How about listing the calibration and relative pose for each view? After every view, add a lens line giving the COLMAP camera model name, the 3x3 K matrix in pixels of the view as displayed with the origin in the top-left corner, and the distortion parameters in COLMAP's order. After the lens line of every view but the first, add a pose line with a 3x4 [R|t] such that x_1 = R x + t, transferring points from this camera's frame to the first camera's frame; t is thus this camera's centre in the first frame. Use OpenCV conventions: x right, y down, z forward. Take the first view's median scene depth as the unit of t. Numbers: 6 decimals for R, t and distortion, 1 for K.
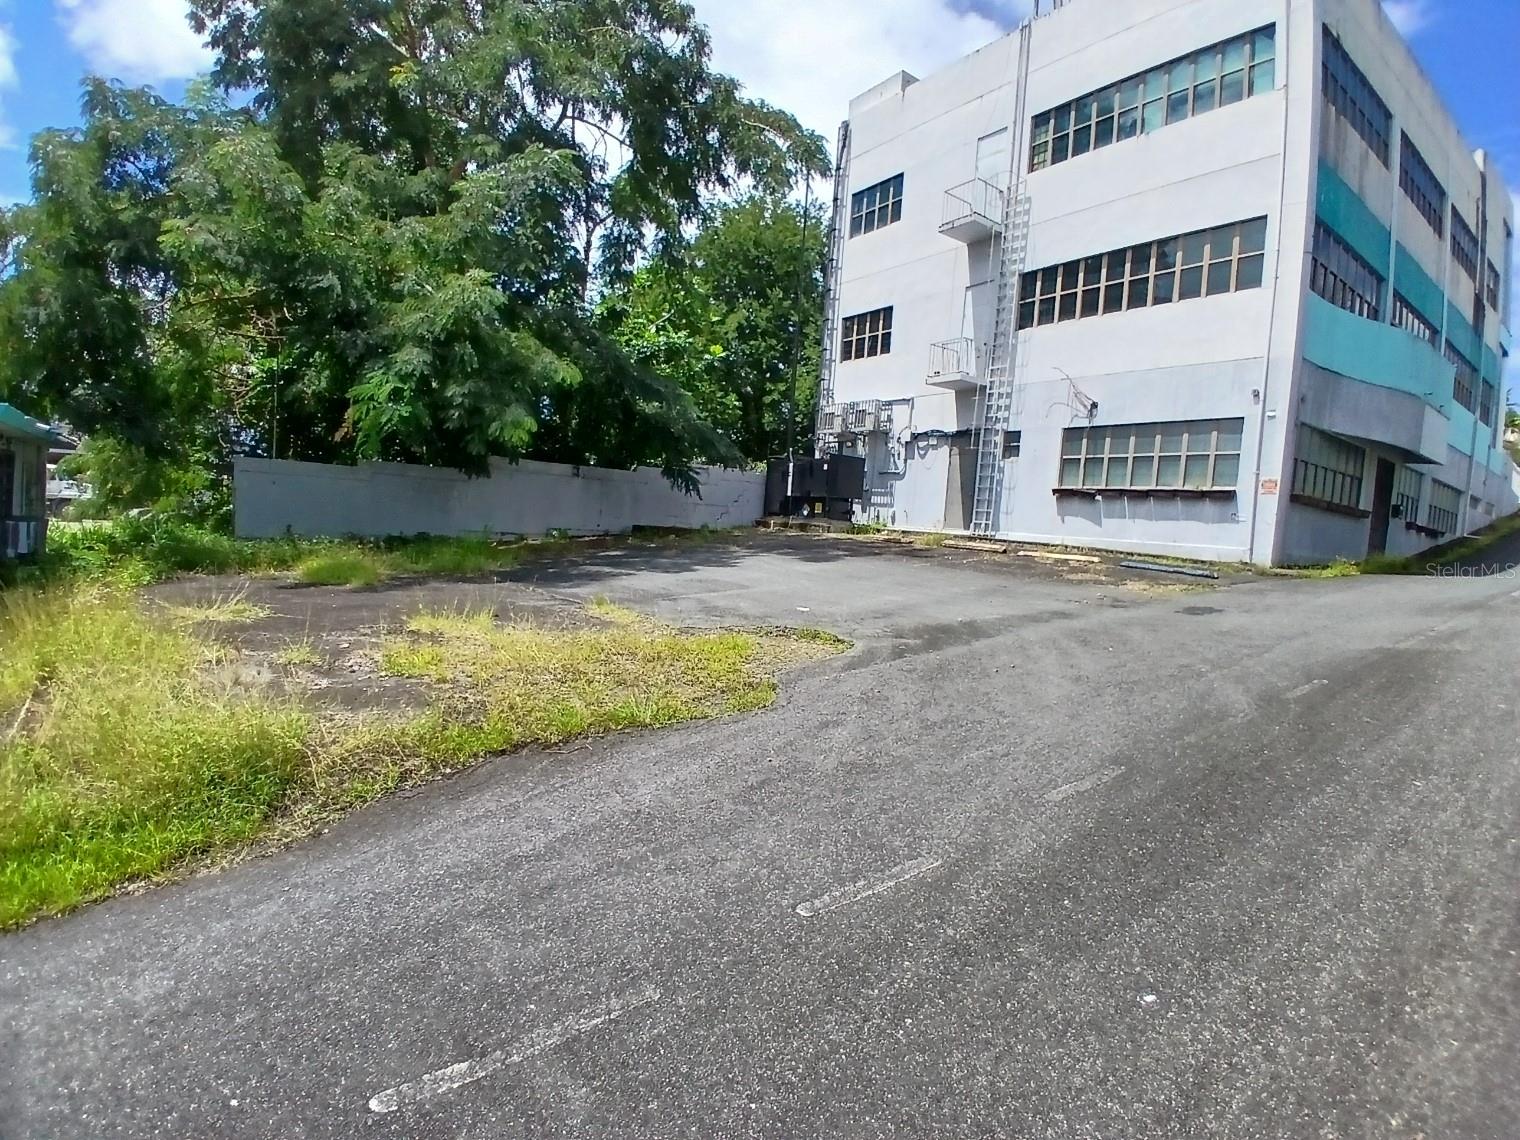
lens RADIAL K [[767.1, 0, 755.1], [0, 767.1, 573.7], [0, 0, 1]] dist [-0.017391, -0.029957]
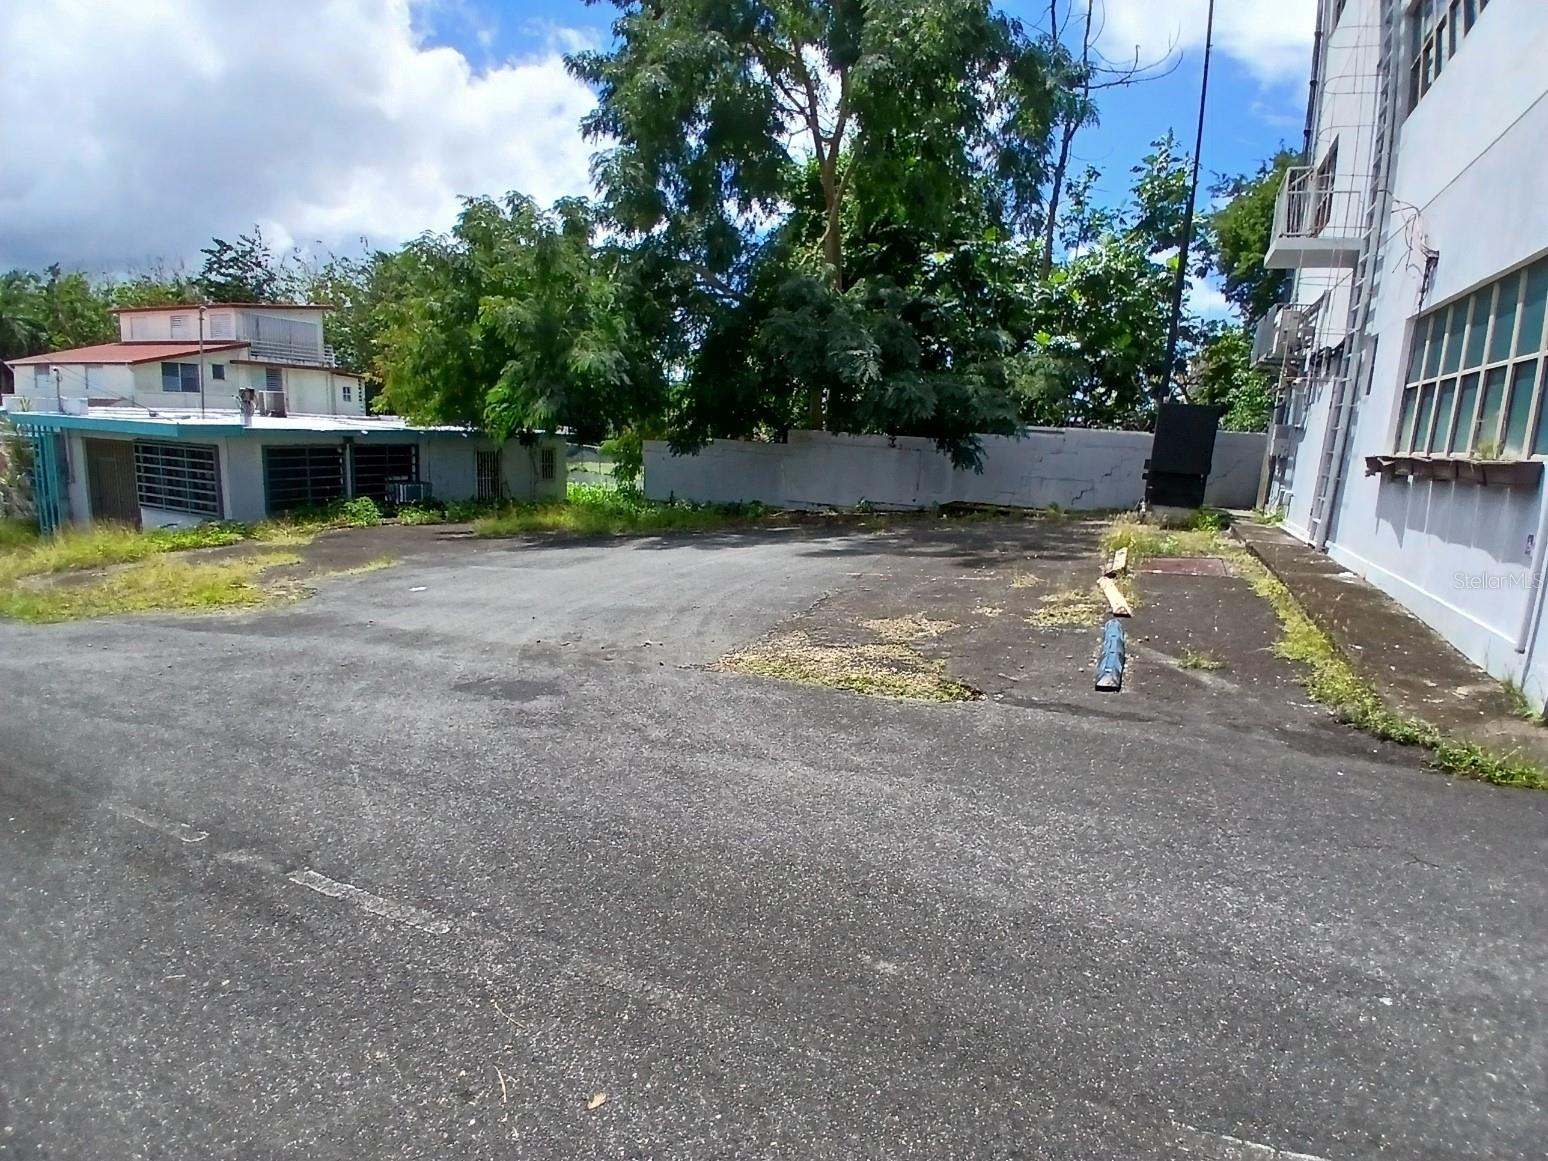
lens RADIAL K [[781.2, 0, 801.7], [0, 781.2, 579.1], [0, 0, 1]] dist [-0.017391, -0.029957]
pose [[0.519625, 0.117186, -0.846320, 0.586445], [-0.075905, 0.992964, 0.090887, -0.051041], [0.851016, 0.017013, 0.524864, 0.446739]]
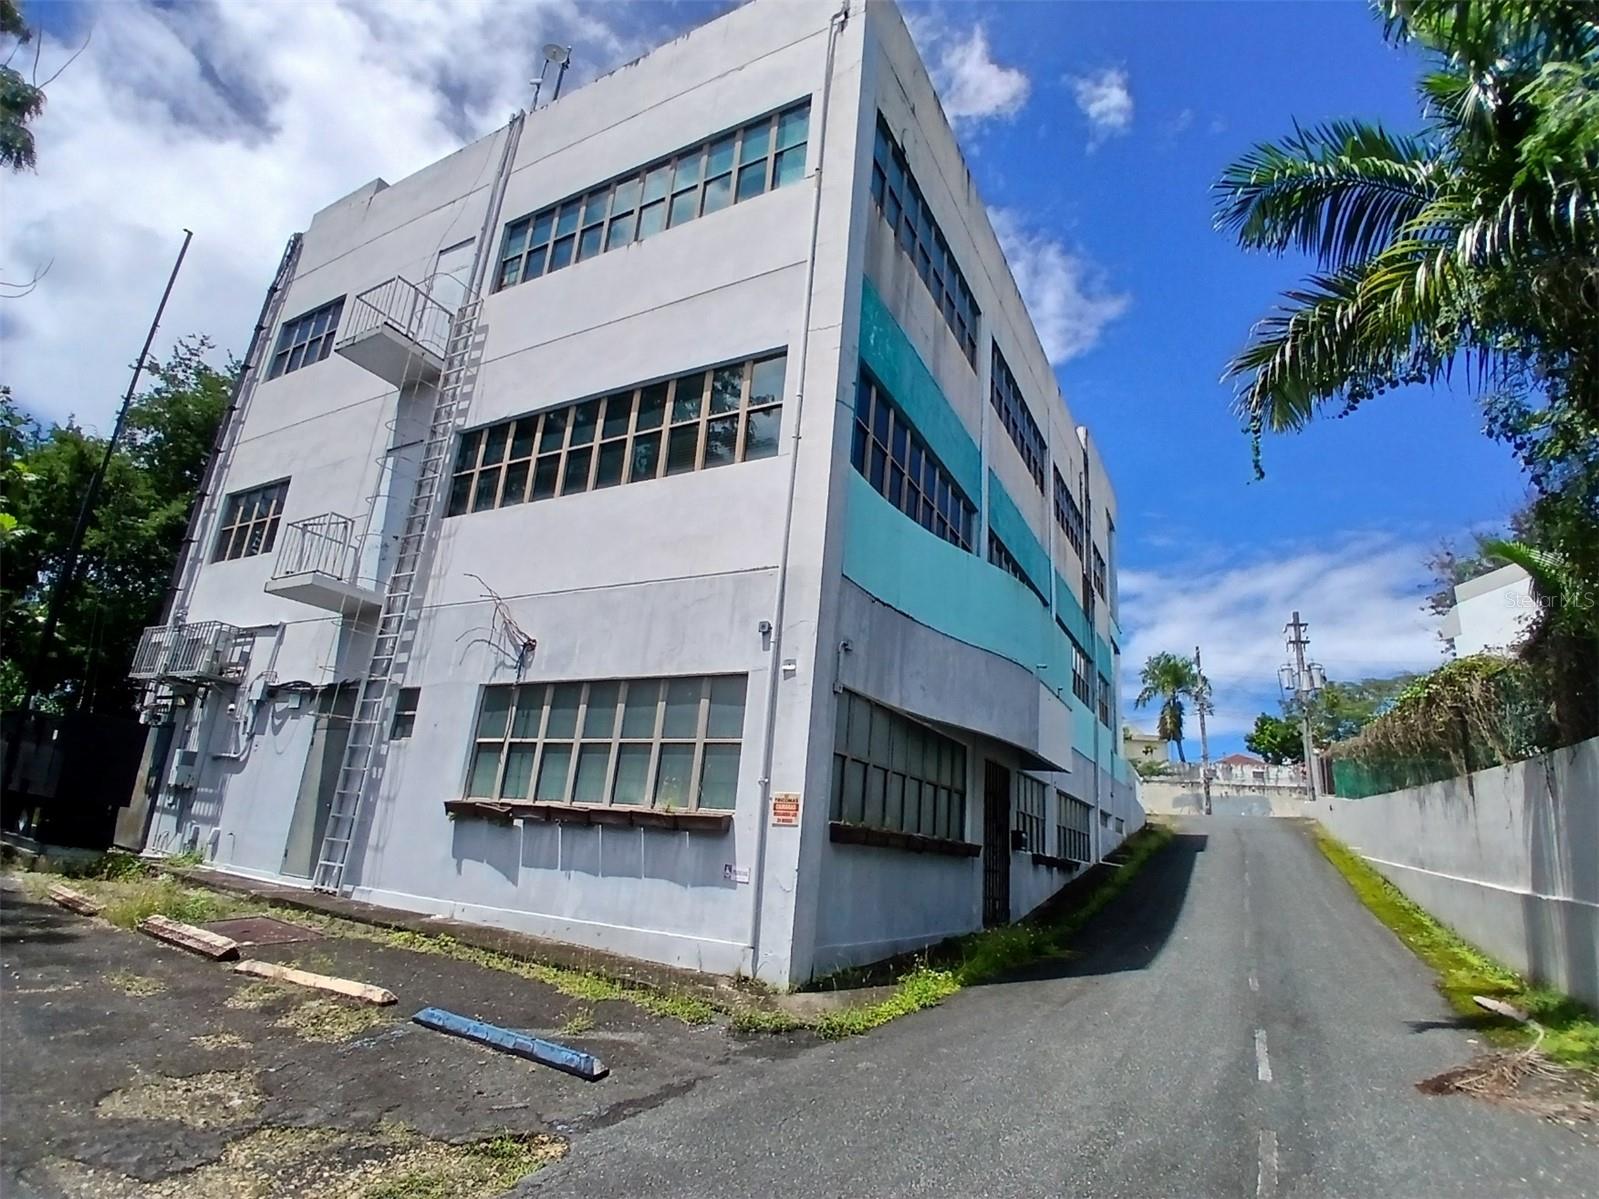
lens RADIAL K [[807.0, 0, 803.7], [0, 807.0, 606.9], [0, 0, 1]] dist [-0.017391, -0.029957]
pose [[0.903194, 0.118149, 0.412651, 0.351722], [0.021299, 0.947850, -0.318005, -0.056563], [-0.428703, 0.296009, 0.853576, 0.387787]]
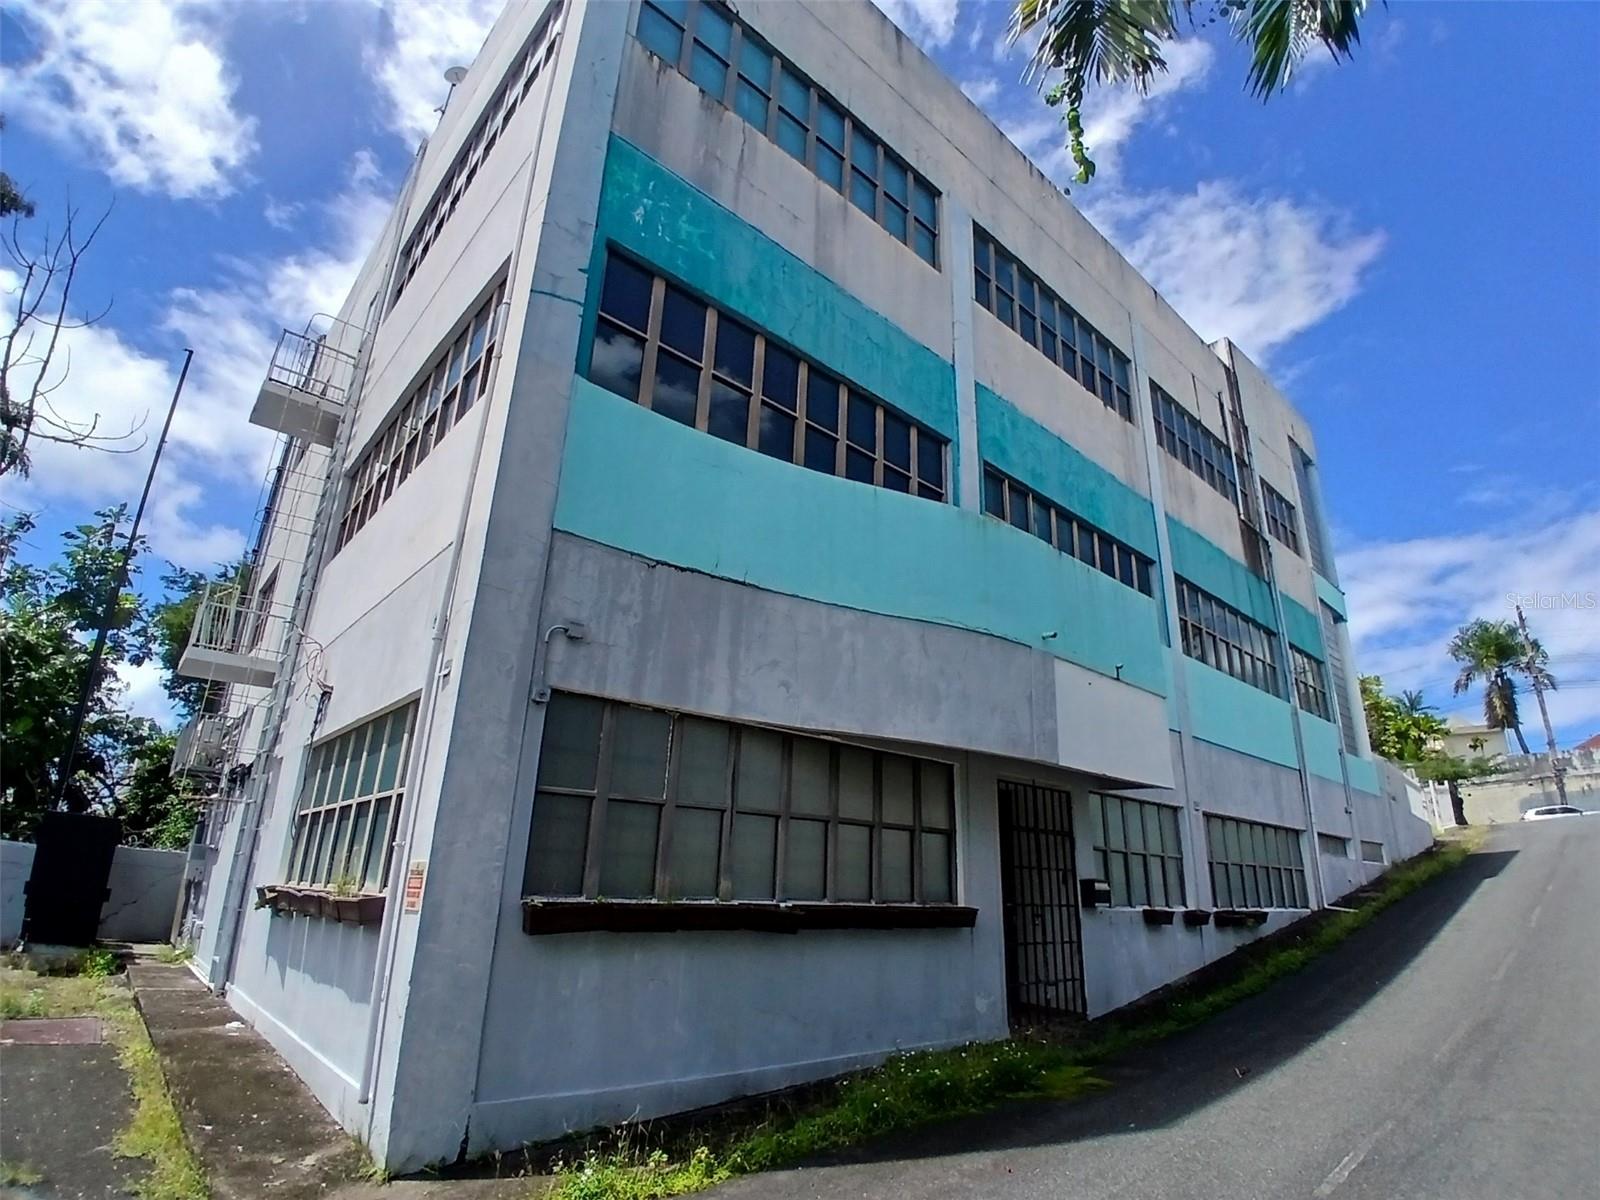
lens RADIAL K [[807.5, 0, 804.0], [0, 807.5, 601.6], [0, 0, 1]] dist [-0.017391, -0.029957]
pose [[0.993596, -0.009614, 0.112583, 0.619546], [0.053102, 0.919215, -0.390158, -0.065759], [-0.099737, 0.393638, 0.913839, 0.477373]]
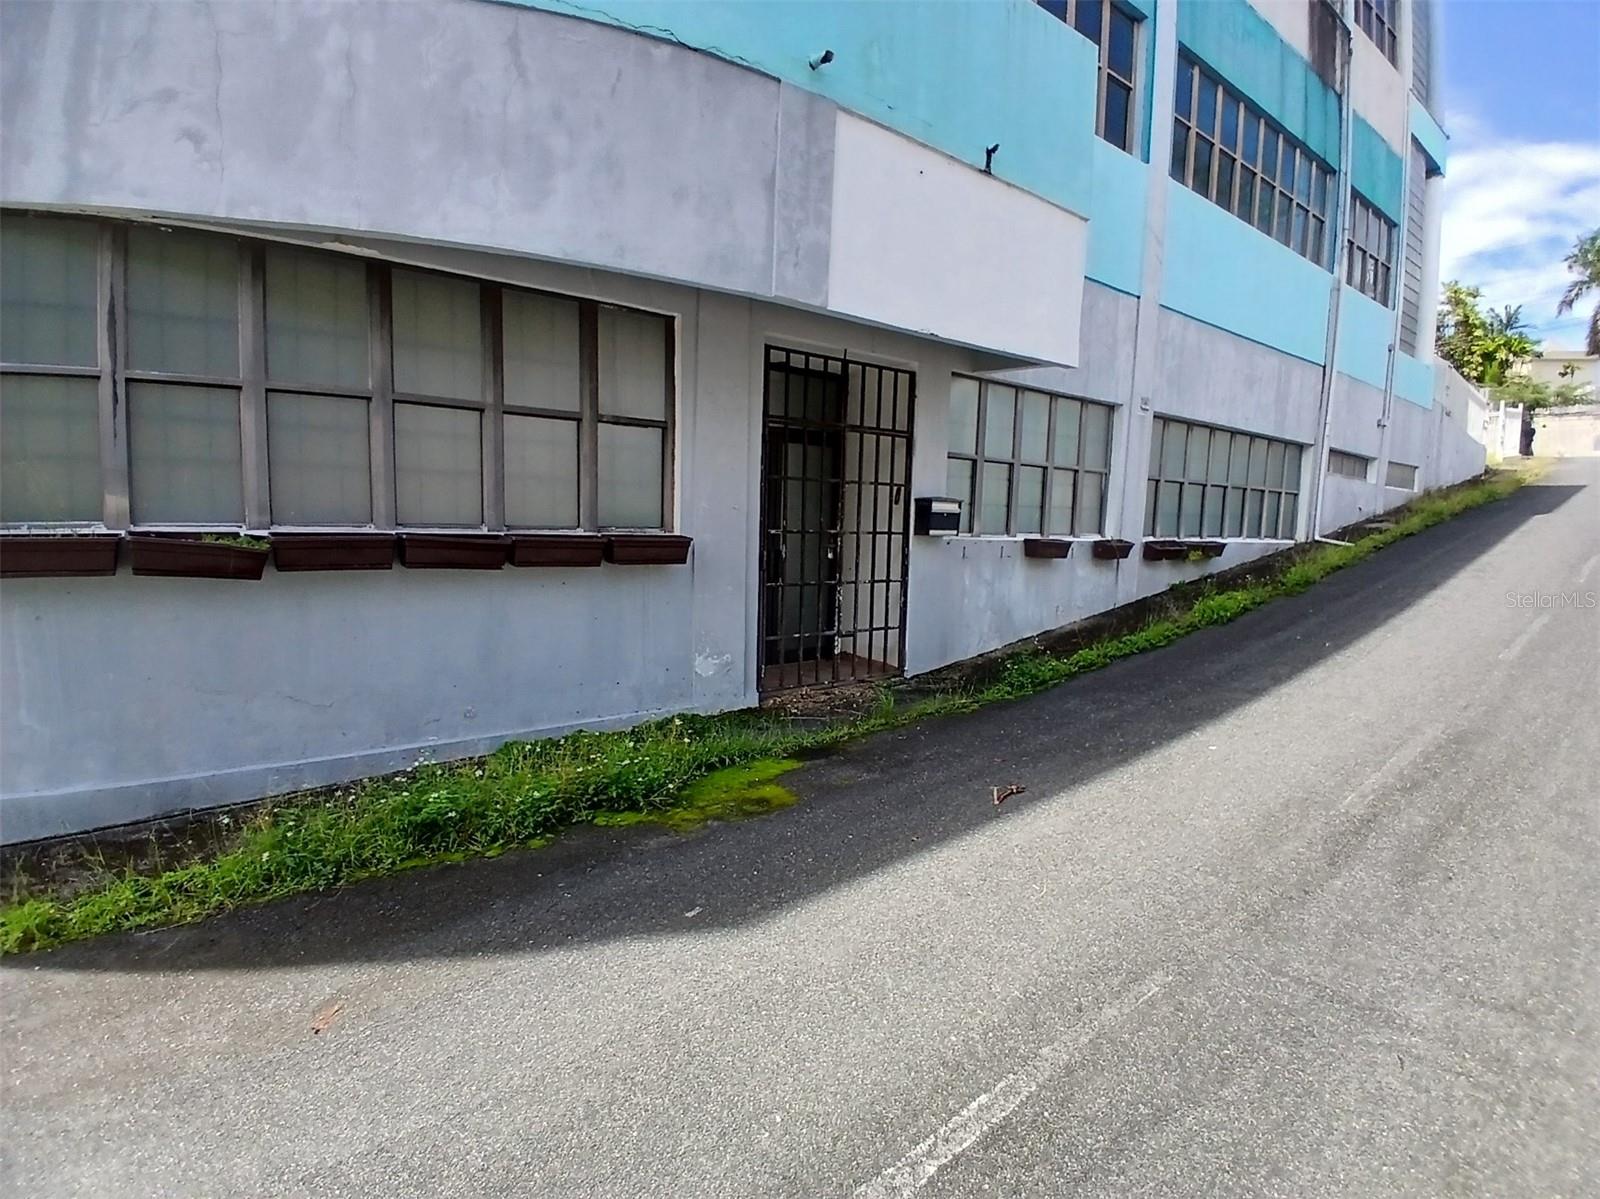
lens RADIAL K [[807.5, 0, 801.5], [0, 807.5, 602.7], [0, 0, 1]] dist [-0.017391, -0.029957]
pose [[0.998094, -0.052202, 0.032926, 0.784308], [0.050607, 0.997586, 0.047559, -0.065989], [-0.035330, -0.045802, 0.998326, 0.637295]]
